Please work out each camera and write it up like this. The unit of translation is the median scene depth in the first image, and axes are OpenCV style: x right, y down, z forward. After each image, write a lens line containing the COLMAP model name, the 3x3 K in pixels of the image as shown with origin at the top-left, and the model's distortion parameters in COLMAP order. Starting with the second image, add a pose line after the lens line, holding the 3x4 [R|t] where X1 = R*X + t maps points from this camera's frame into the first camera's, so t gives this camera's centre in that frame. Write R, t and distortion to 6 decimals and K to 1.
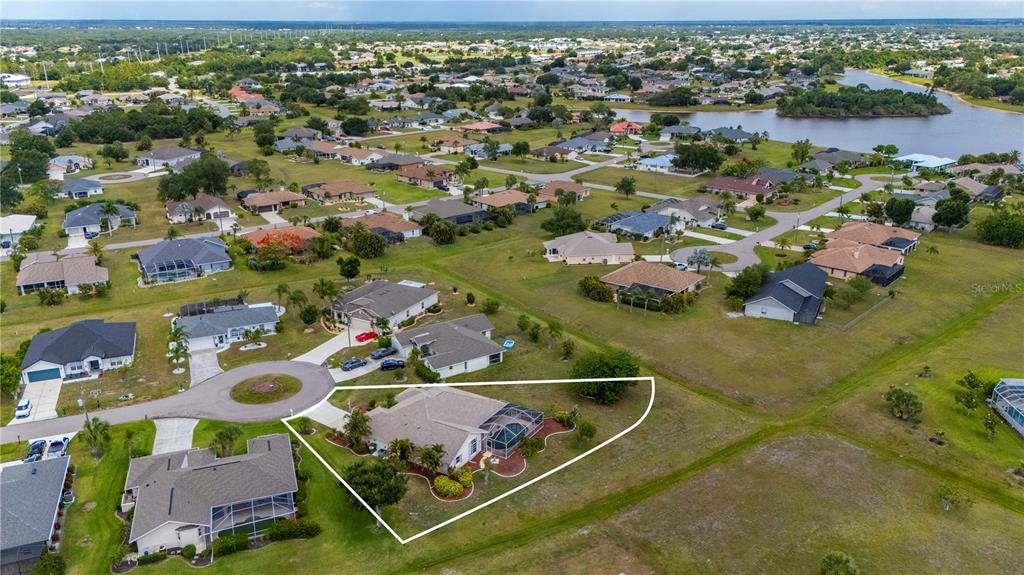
lens RADIAL K [[756.9, 0, 518.3], [0, 756.9, 289.1], [0, 0, 1]] dist [0.066197, -0.060512]
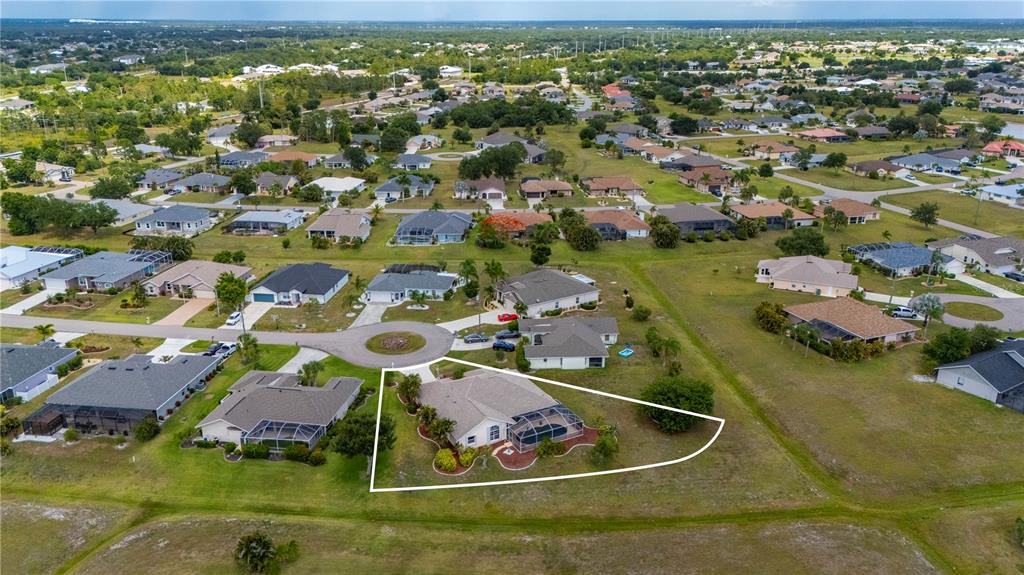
lens RADIAL K [[756.9, 0, 517.1], [0, 756.9, 295.8], [0, 0, 1]] dist [0.066197, -0.060512]
pose [[0.864191, 0.172433, -0.472694, 0.228470], [-0.168441, 0.984384, 0.051143, -0.018075], [0.474132, 0.035423, 0.879741, 0.055433]]
